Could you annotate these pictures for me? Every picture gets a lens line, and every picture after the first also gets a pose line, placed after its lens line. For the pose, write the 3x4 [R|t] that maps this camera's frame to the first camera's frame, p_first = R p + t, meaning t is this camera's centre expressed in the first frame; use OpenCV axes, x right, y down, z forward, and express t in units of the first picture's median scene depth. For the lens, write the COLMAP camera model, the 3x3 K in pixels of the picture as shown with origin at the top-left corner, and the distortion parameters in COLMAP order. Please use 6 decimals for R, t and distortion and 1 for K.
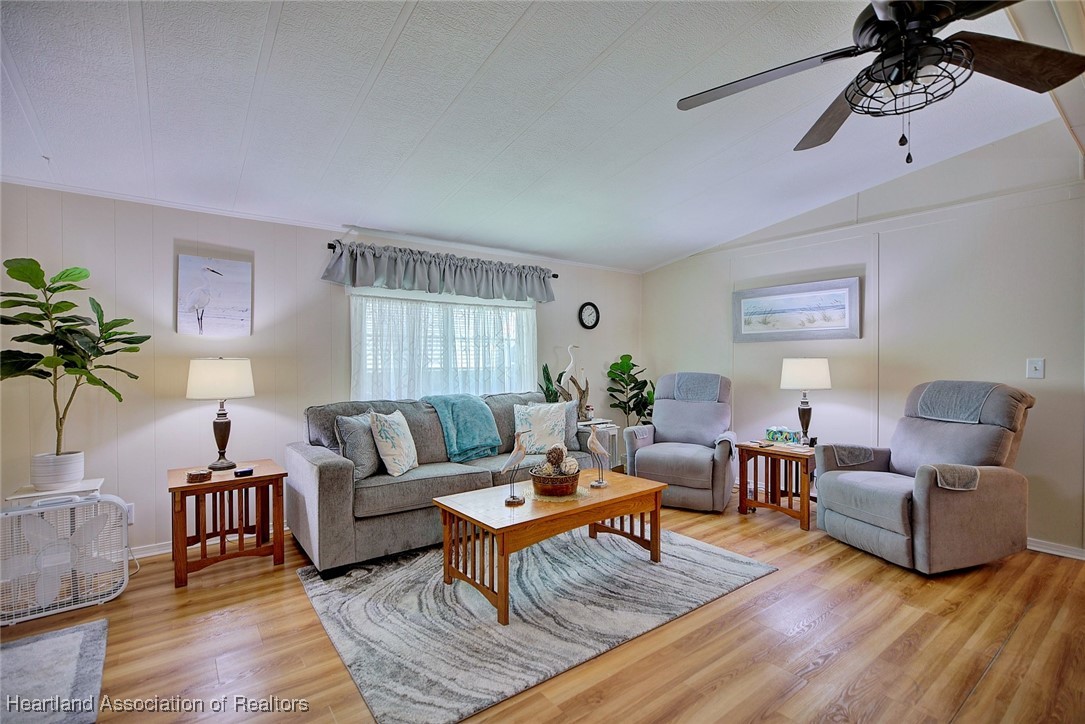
lens RADIAL K [[493.9, 0, 542.5], [0, 493.9, 362.0], [0, 0, 1]] dist [-0.003237, -0.000195]
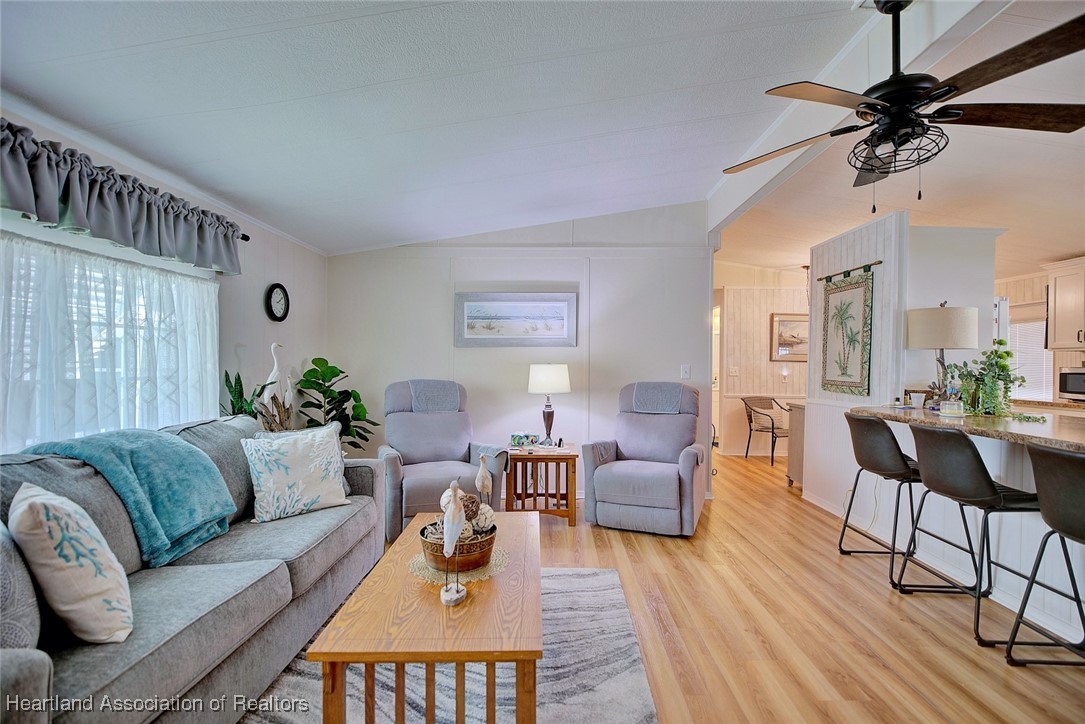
lens RADIAL K [[497.2, 0, 542.5], [0, 497.2, 362.0], [0, 0, 1]] dist [-0.003458, -0.000998]
pose [[0.617833, 0.007134, 0.786277, -0.310974], [-0.000172, 0.999960, -0.008937, -0.002288], [-0.786309, 0.005386, 0.617810, 0.346025]]
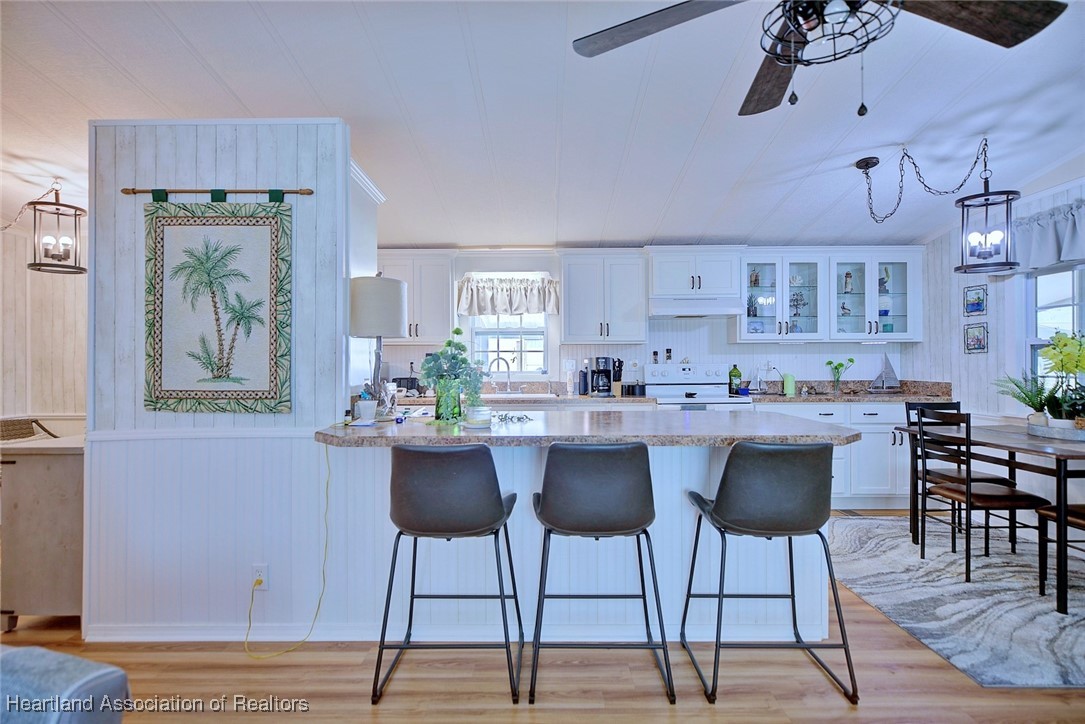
lens RADIAL K [[548.4, 0, 542.5], [0, 548.4, 362.0], [0, 0, 1]] dist [-0.003354, -0.000314]
pose [[-0.794130, 0.005014, 0.607728, 0.208554], [0.012147, 0.999897, 0.007624, -0.004438], [-0.607627, 0.013436, -0.794109, 0.754973]]
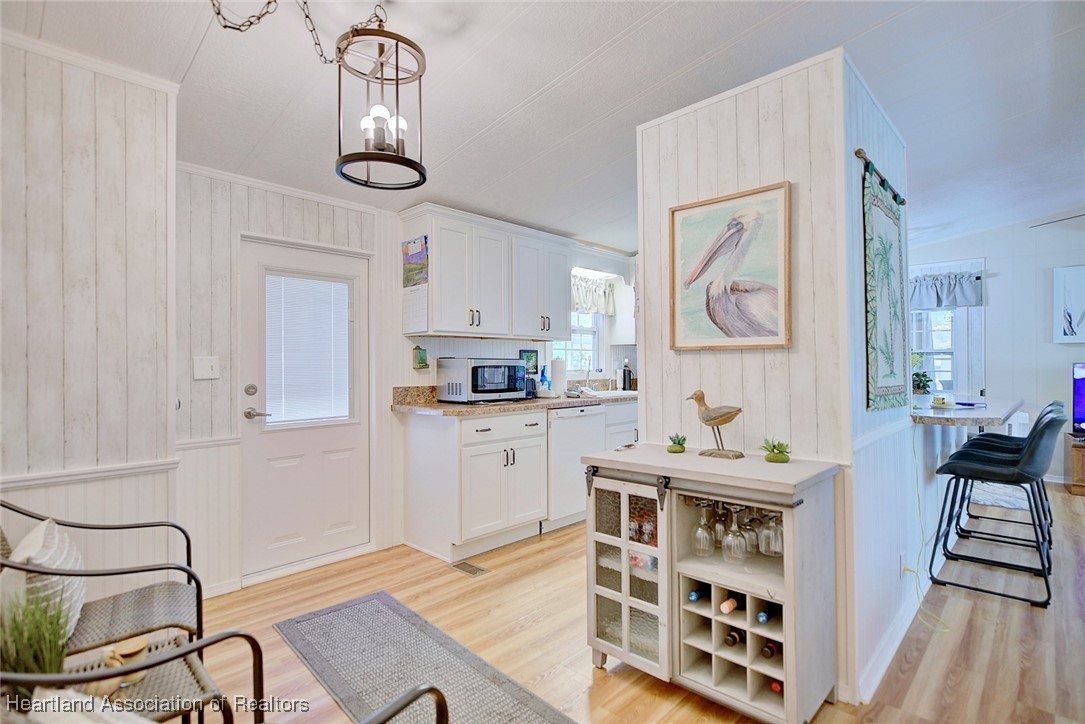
lens RADIAL K [[528.8, 0, 542.5], [0, 528.8, 362.0], [0, 0, 1]] dist [0.000088, -0.000306]
pose [[-0.987369, 0.001139, -0.158433, 1.331224], [-0.000367, 0.999955, 0.009477, -0.003985], [0.158436, 0.009415, -0.987324, 0.998648]]
